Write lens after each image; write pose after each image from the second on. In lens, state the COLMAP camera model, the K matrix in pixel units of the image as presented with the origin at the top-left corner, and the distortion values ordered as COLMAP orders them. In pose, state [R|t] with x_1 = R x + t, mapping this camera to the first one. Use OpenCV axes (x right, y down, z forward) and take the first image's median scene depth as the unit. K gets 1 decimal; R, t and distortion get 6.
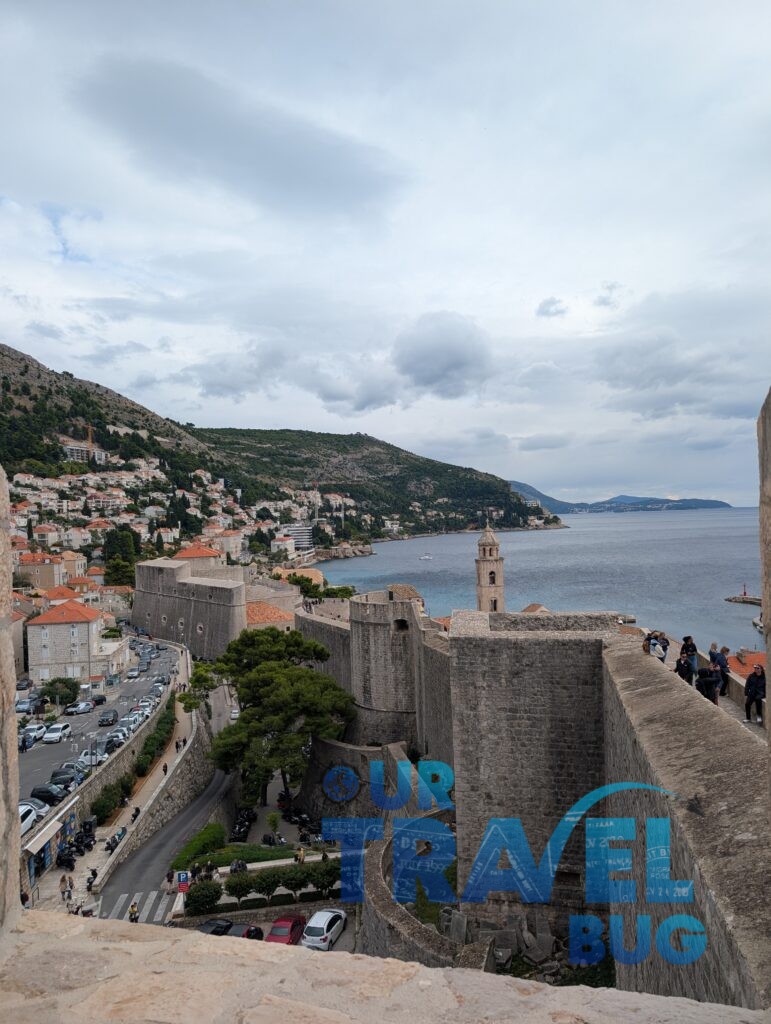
lens RADIAL K [[715.4, 0, 387.0], [0, 715.4, 513.2], [0, 0, 1]] dist [0.032569, -0.000509]
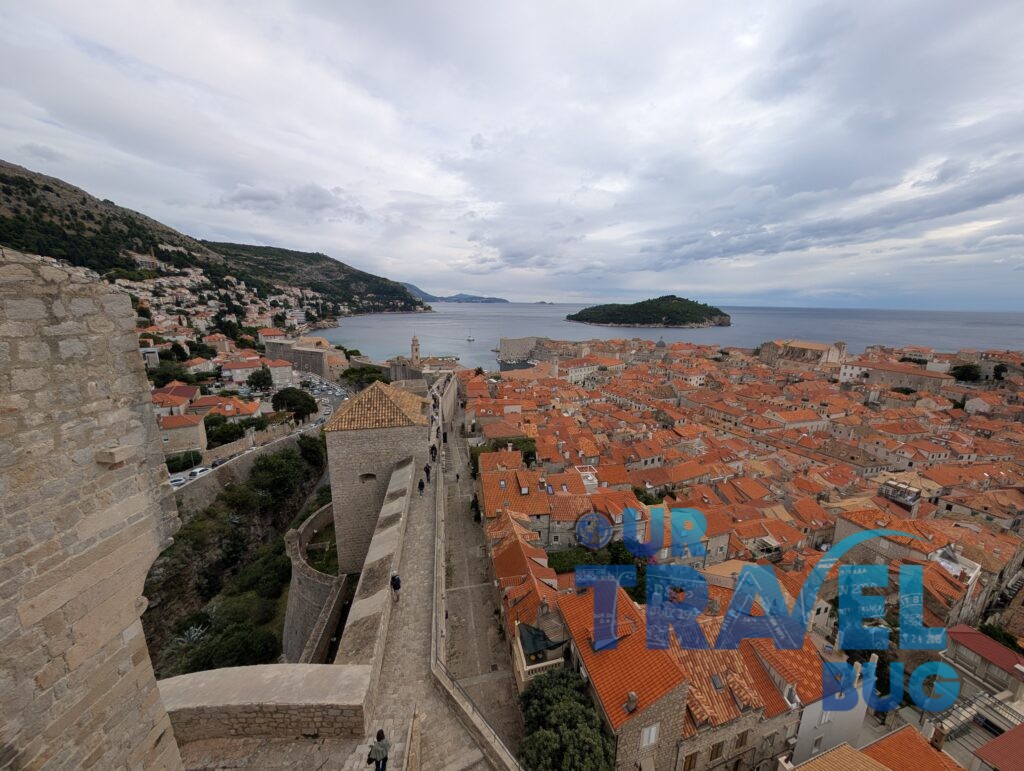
lens RADIAL K [[370.4, 0, 515.1], [0, 370.4, 384.3], [0, 0, 1]] dist [-0.001097, -0.000167]
pose [[0.896124, -0.051049, 0.440858, -0.045222], [-0.049505, 0.975665, 0.213605, -0.029588], [-0.441034, -0.213241, 0.871790, -0.151184]]
